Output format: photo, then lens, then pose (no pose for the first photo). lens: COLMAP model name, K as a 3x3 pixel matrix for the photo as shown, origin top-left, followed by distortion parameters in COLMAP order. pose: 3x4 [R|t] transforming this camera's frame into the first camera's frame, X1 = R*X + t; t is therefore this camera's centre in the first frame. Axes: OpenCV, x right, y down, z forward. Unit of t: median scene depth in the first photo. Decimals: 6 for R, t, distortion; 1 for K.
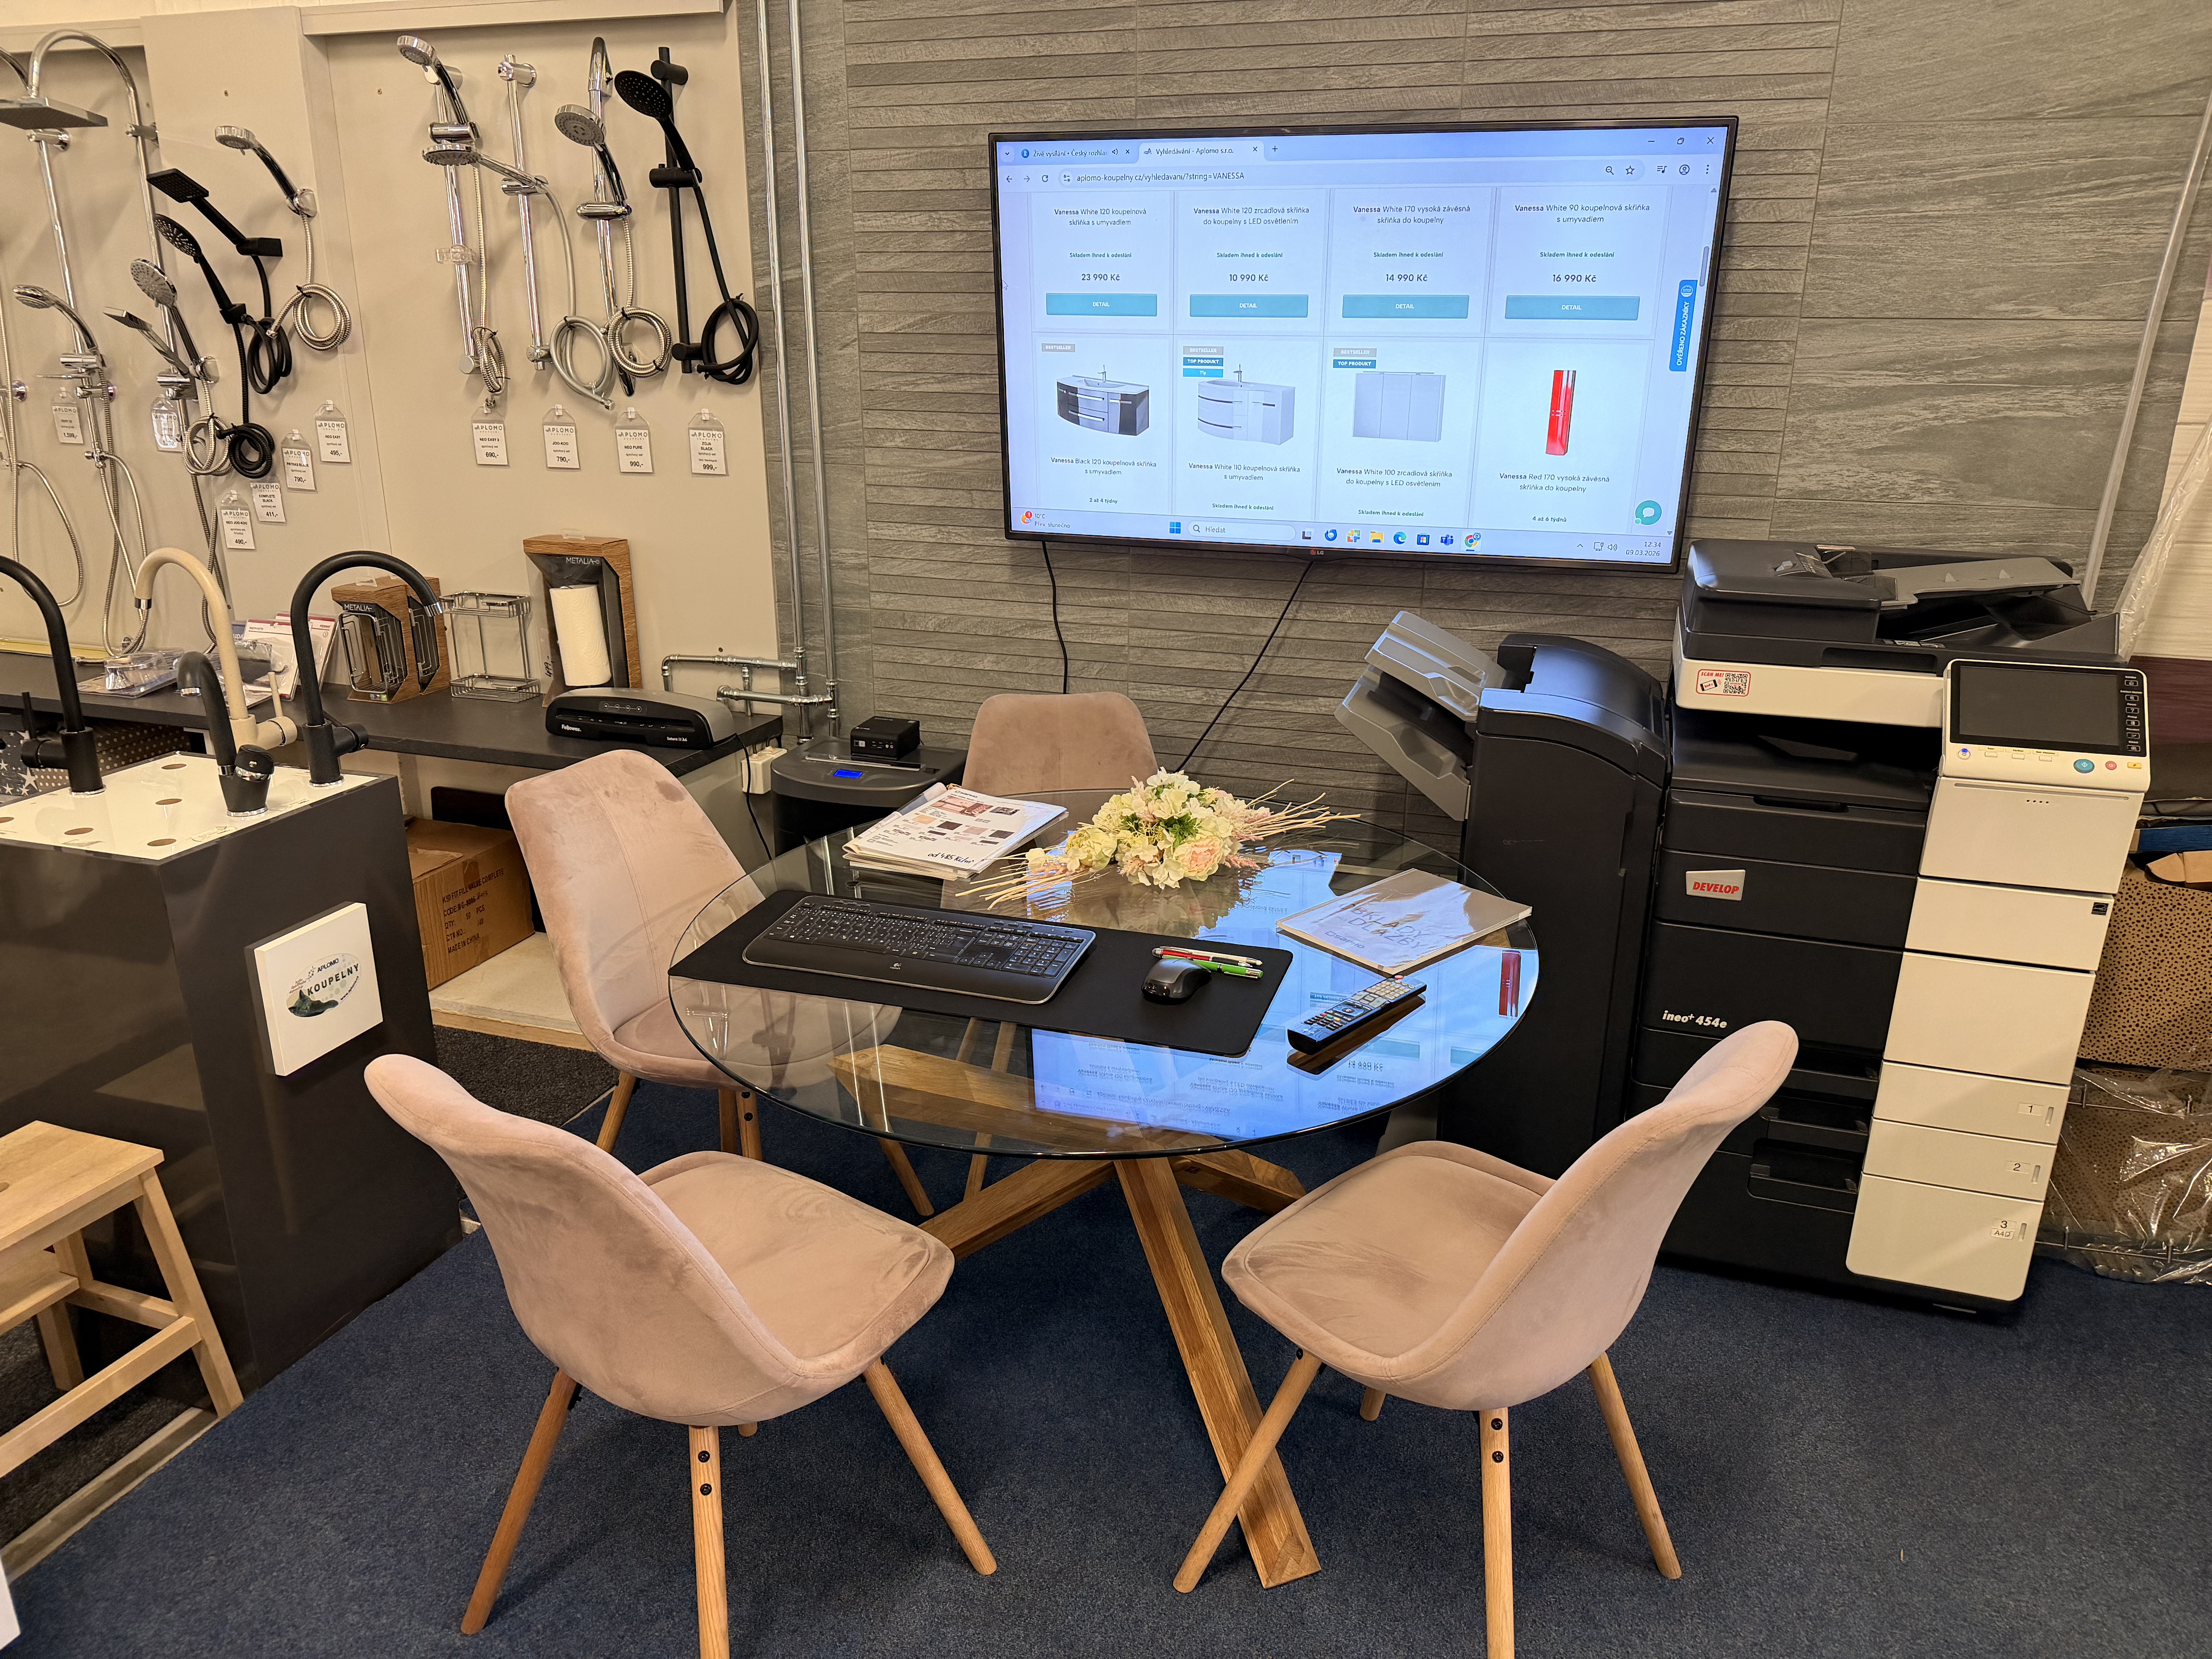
lens RADIAL K [[1562.8, 0, 1105.6], [0, 1562.8, 831.7], [0, 0, 1]] dist [0.024706, -0.034343]
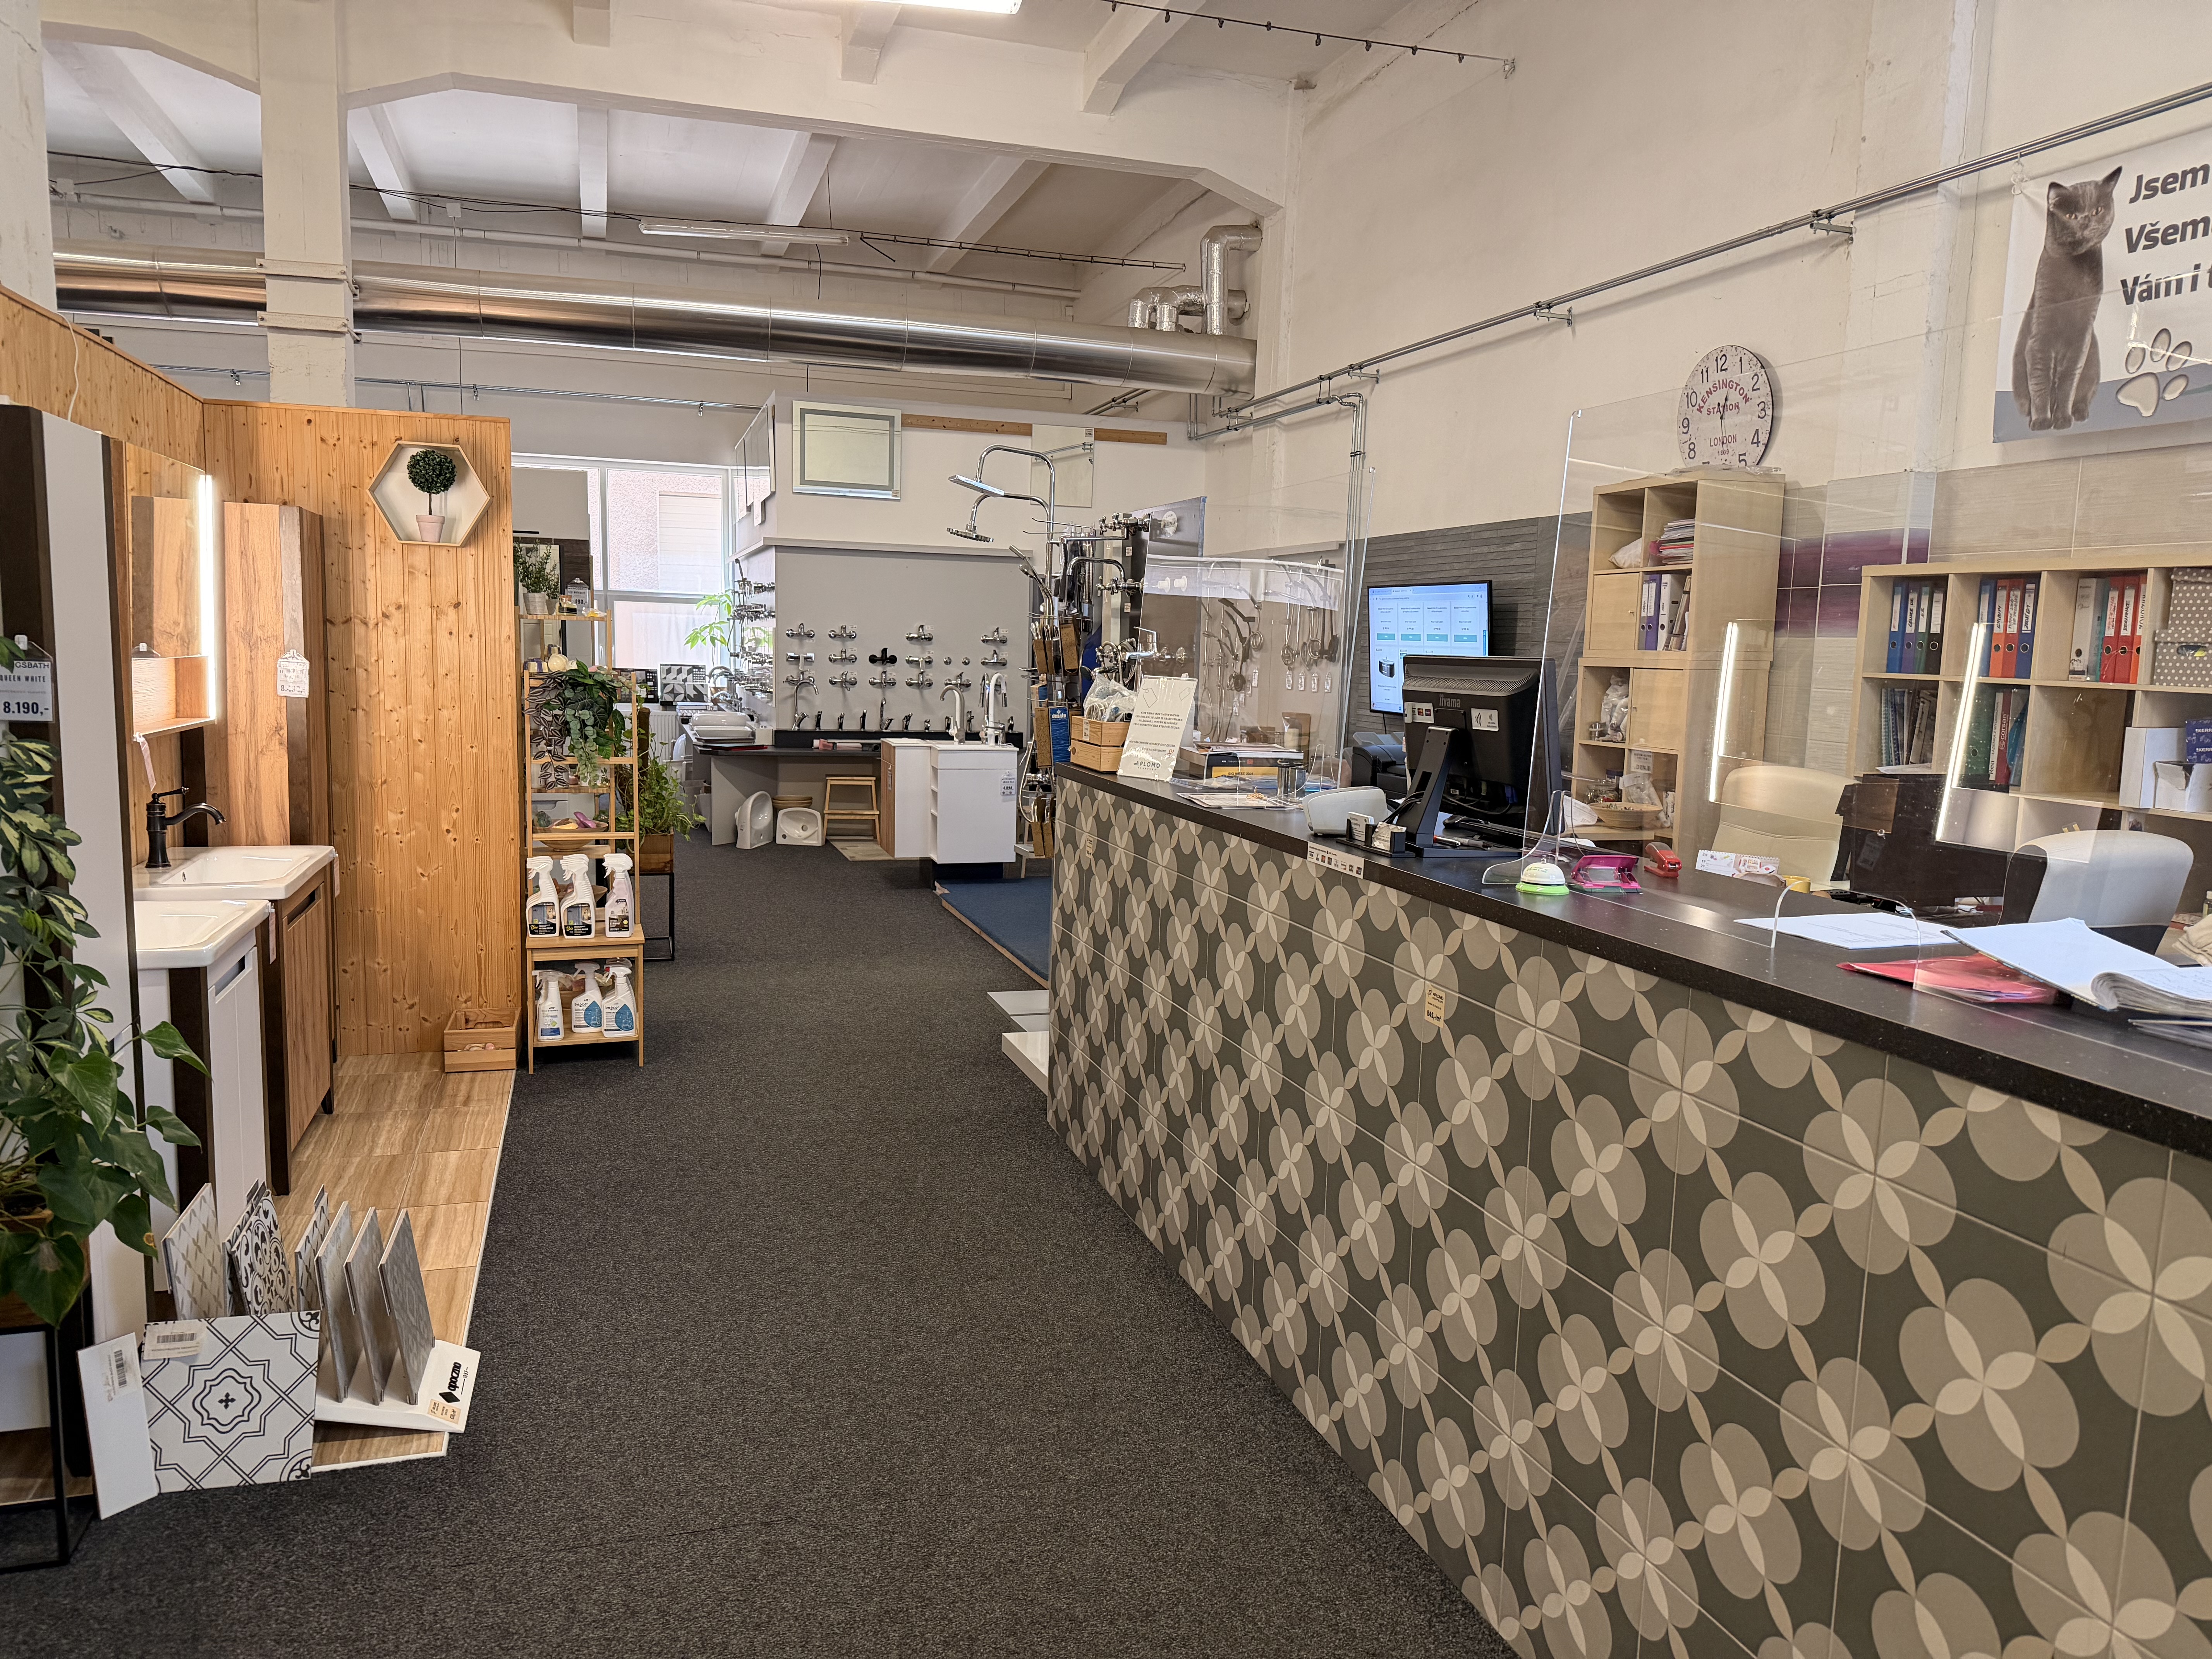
lens RADIAL K [[1562.8, 0, 1106.4], [0, 1562.8, 820.8], [0, 0, 1]] dist [0.024706, -0.034343]
pose [[0.590406, 0.101998, -0.800635, 2.122778], [-0.277868, 0.957028, -0.082984, 0.409659], [0.757766, 0.271466, 0.593377, -1.118581]]
